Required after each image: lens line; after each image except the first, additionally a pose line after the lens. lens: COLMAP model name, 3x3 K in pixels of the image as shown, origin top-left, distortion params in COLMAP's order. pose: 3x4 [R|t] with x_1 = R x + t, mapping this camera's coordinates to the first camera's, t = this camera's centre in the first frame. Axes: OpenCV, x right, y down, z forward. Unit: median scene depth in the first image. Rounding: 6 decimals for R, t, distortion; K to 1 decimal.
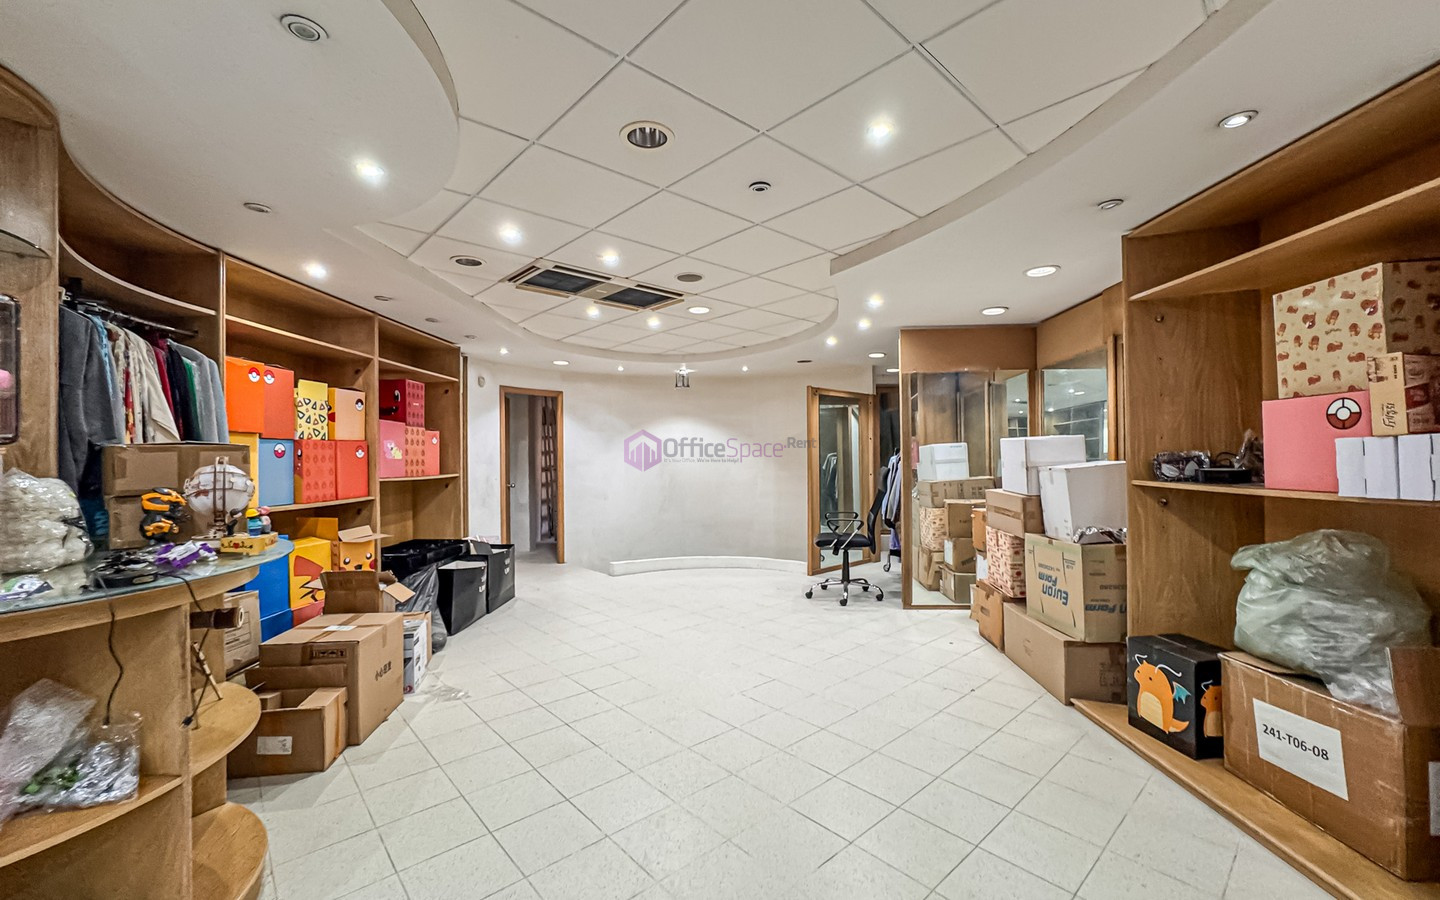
lens RADIAL K [[585.8, 0, 721.6], [0, 585.8, 454.7], [0, 0, 1]] dist [-0.028972, -0.000010]
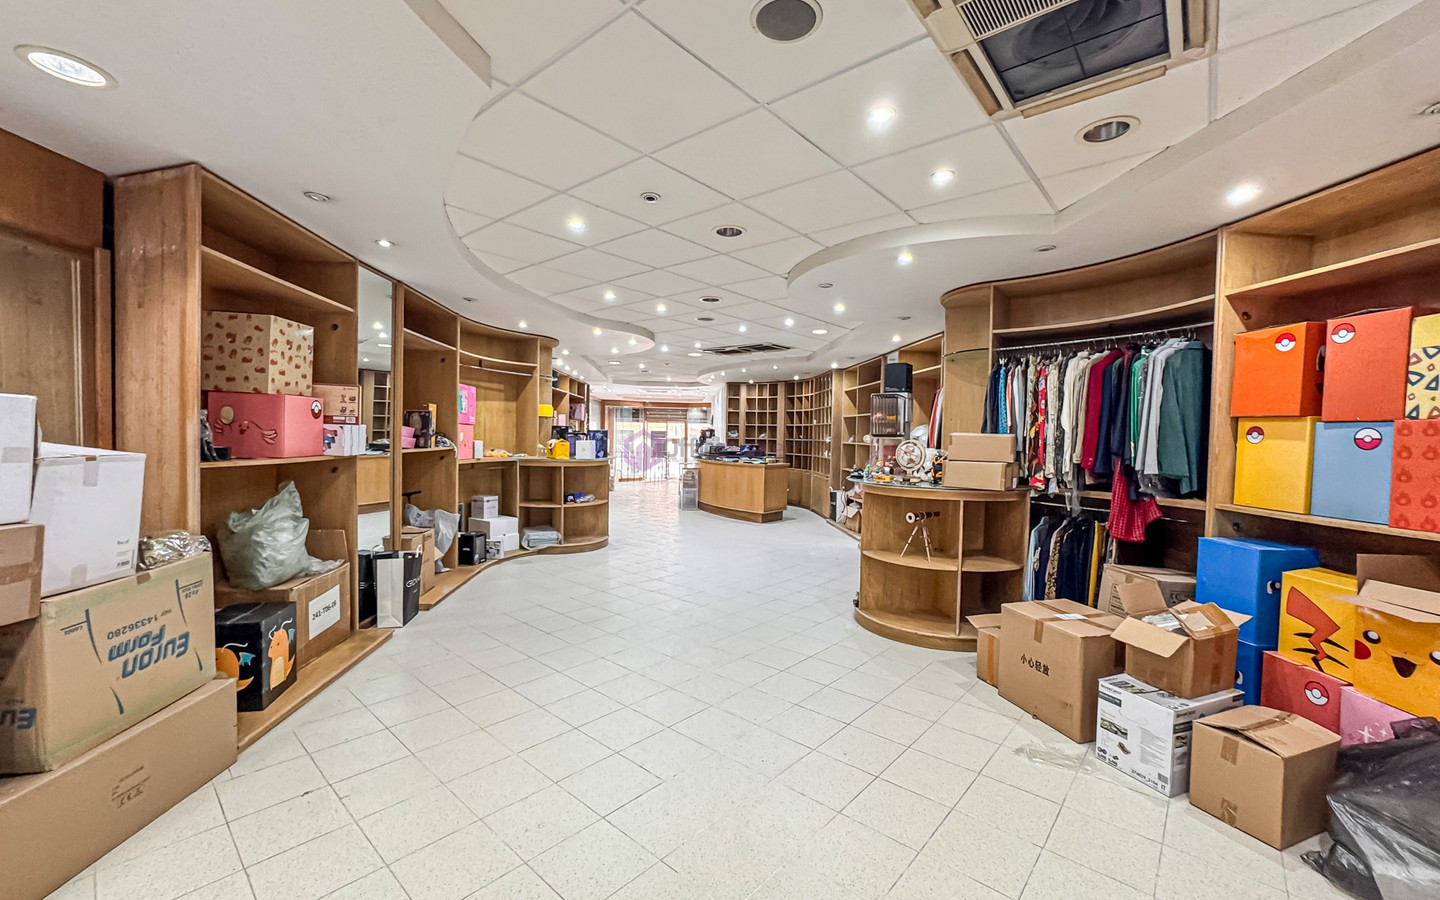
lens RADIAL K [[585.8, 0, 721.6], [0, 585.8, 454.7], [0, 0, 1]] dist [-0.028972, -0.000010]
pose [[-0.993162, -0.006653, -0.116553, 0.047462], [-0.010210, 0.999499, 0.029944, -0.000594], [0.116295, 0.030930, -0.992733, 1.785013]]
